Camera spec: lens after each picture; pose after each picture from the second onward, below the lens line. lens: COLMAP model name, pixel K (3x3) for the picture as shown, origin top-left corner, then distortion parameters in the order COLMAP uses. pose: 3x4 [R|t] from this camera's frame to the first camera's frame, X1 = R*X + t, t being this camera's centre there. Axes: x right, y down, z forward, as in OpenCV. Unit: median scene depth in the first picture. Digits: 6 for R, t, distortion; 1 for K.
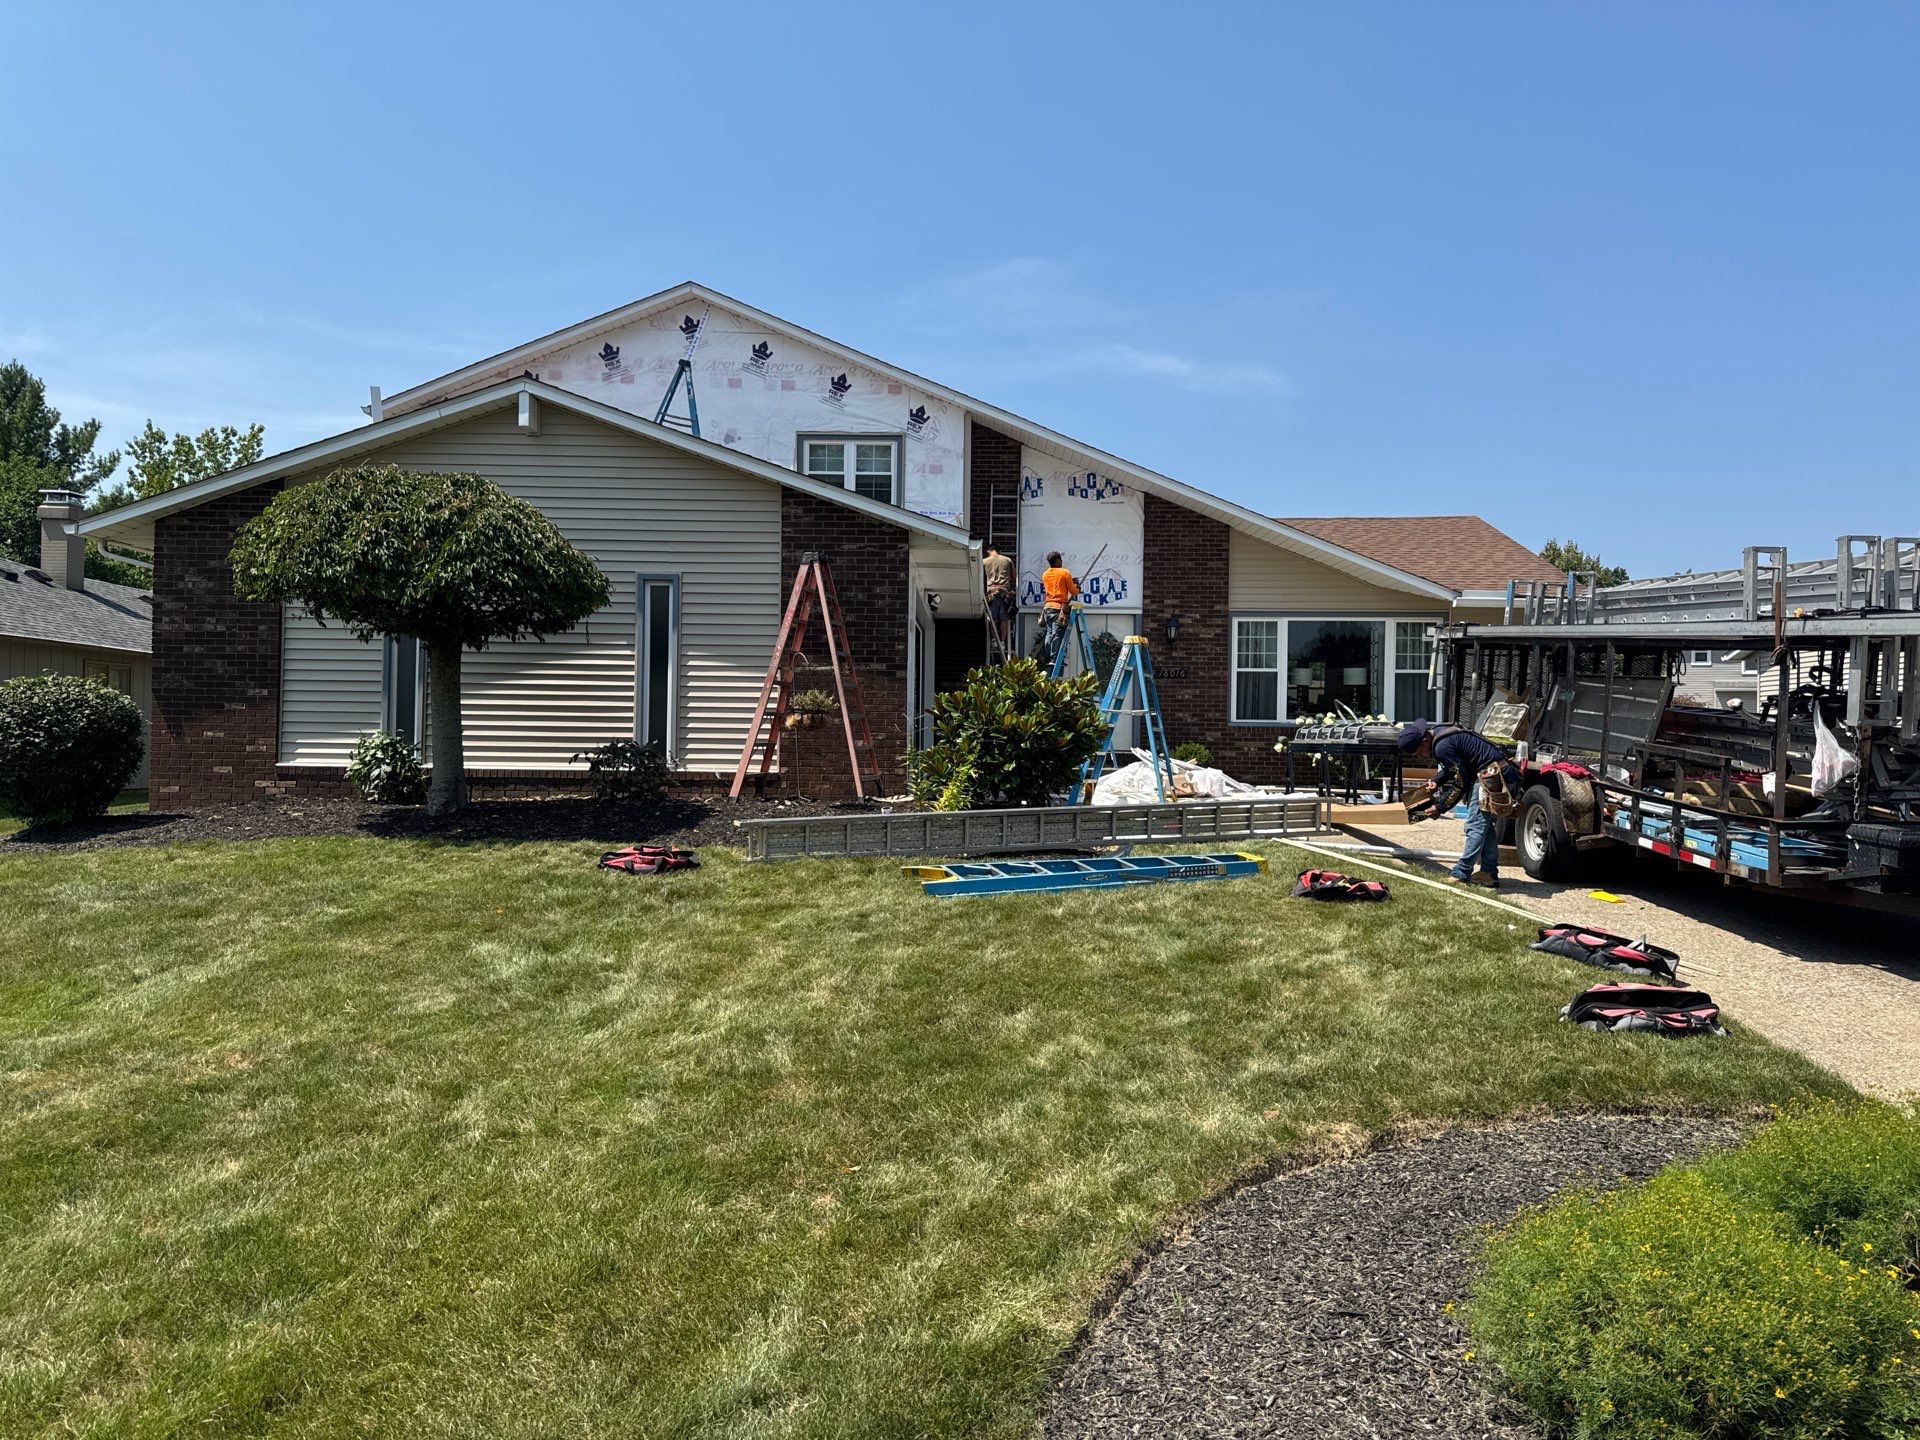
lens RADIAL K [[1351.9, 0, 968.0], [0, 1351.9, 722.4], [0, 0, 1]] dist [0.093107, -0.116923]
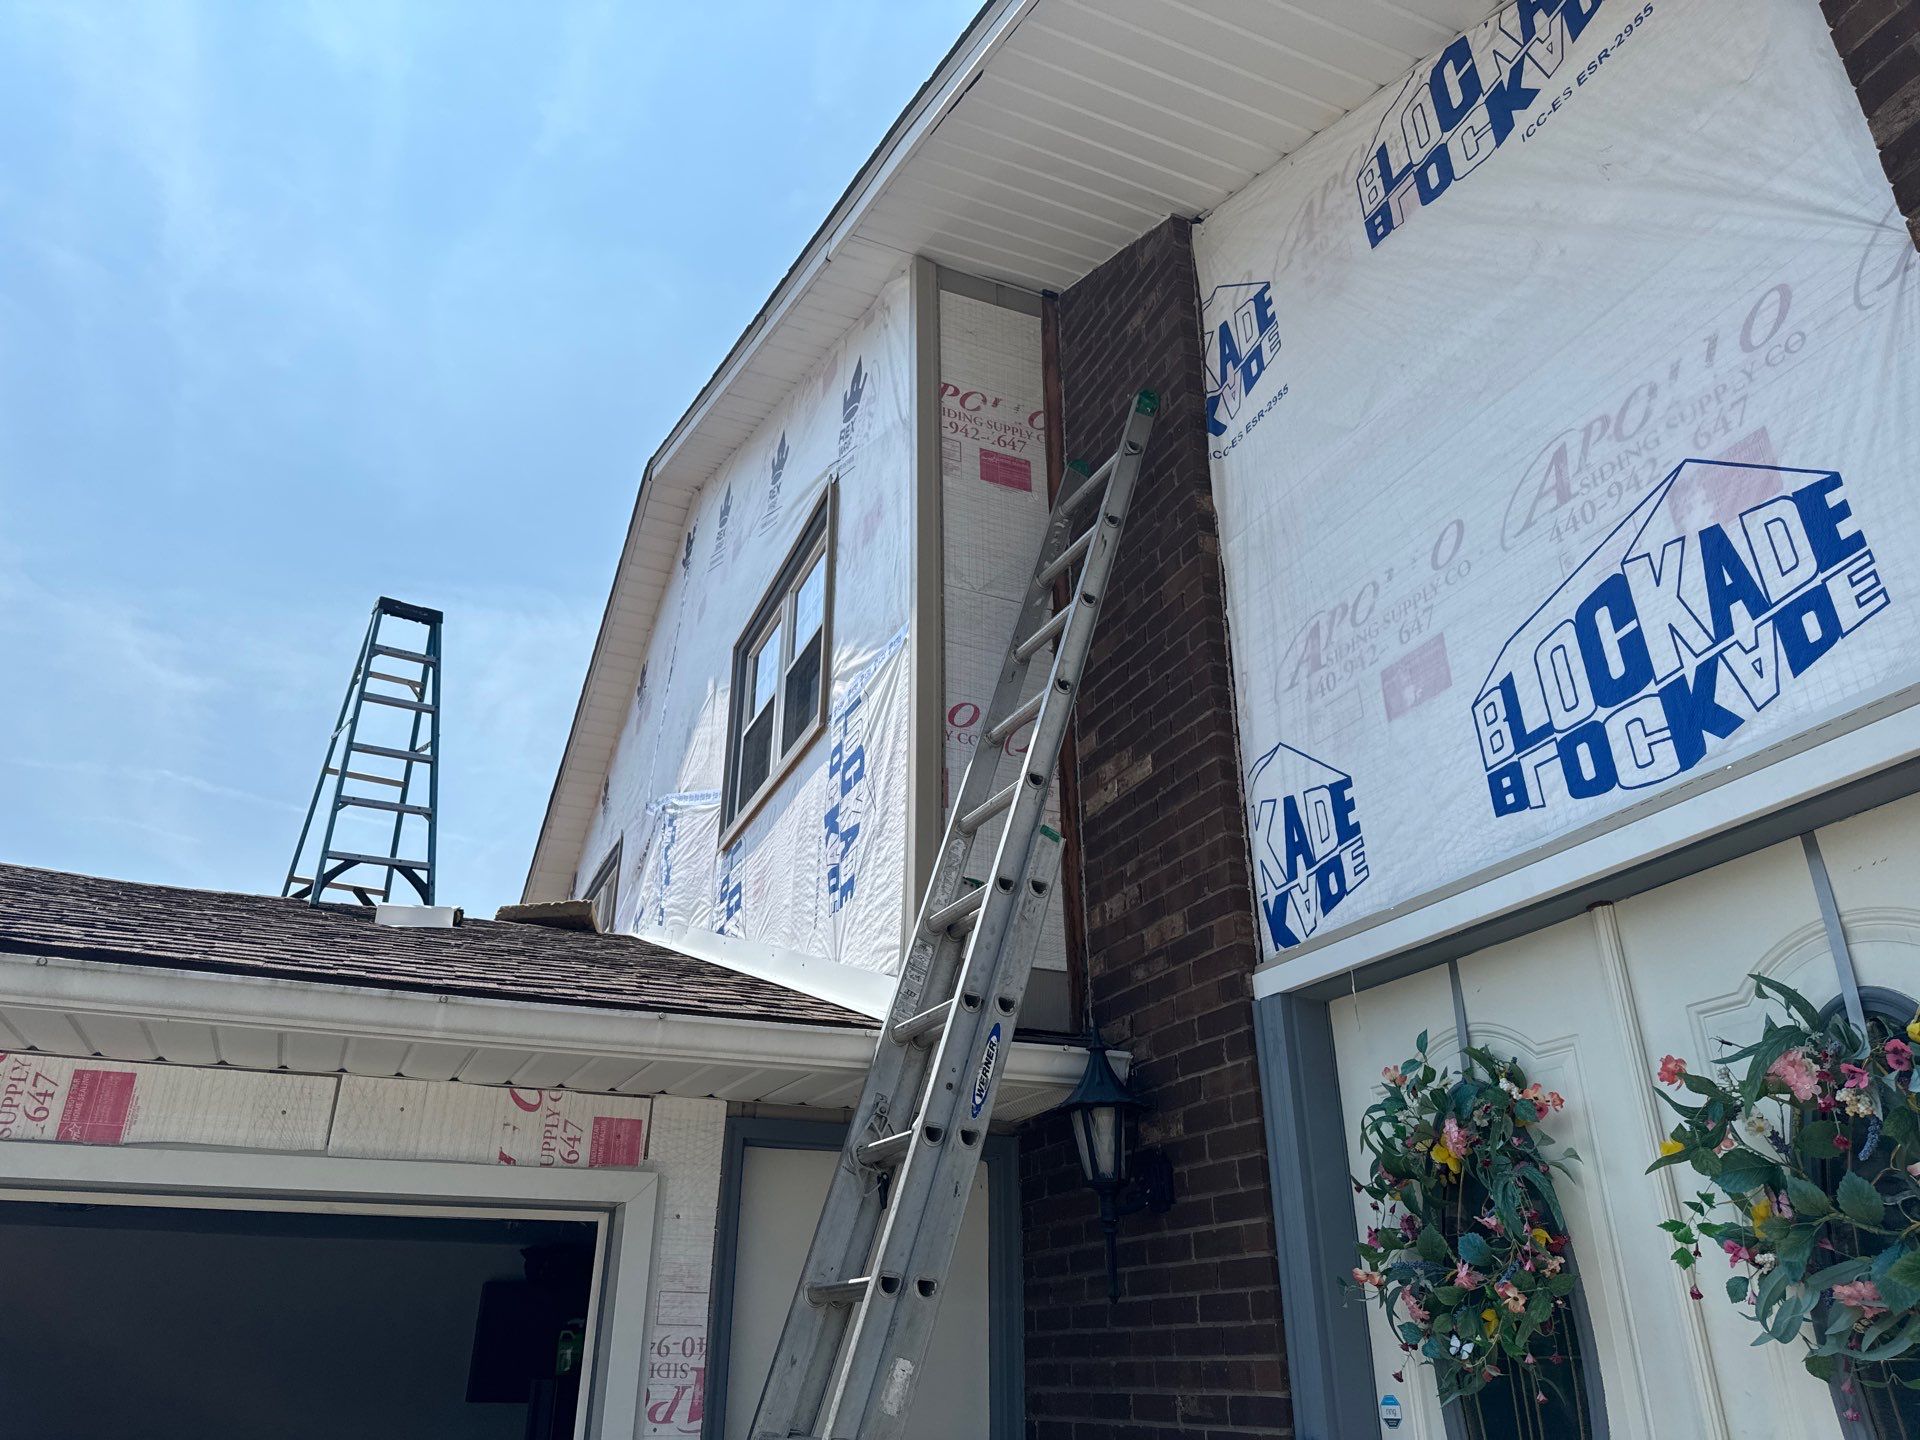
lens RADIAL K [[1351.9, 0, 968.0], [0, 1351.9, 722.4], [0, 0, 1]] dist [0.093107, -0.116923]
pose [[0.378374, -0.407579, -0.831091, 0.172768], [0.026906, 0.902306, -0.430255, -0.042472], [0.925262, 0.140436, 0.352375, 0.904842]]
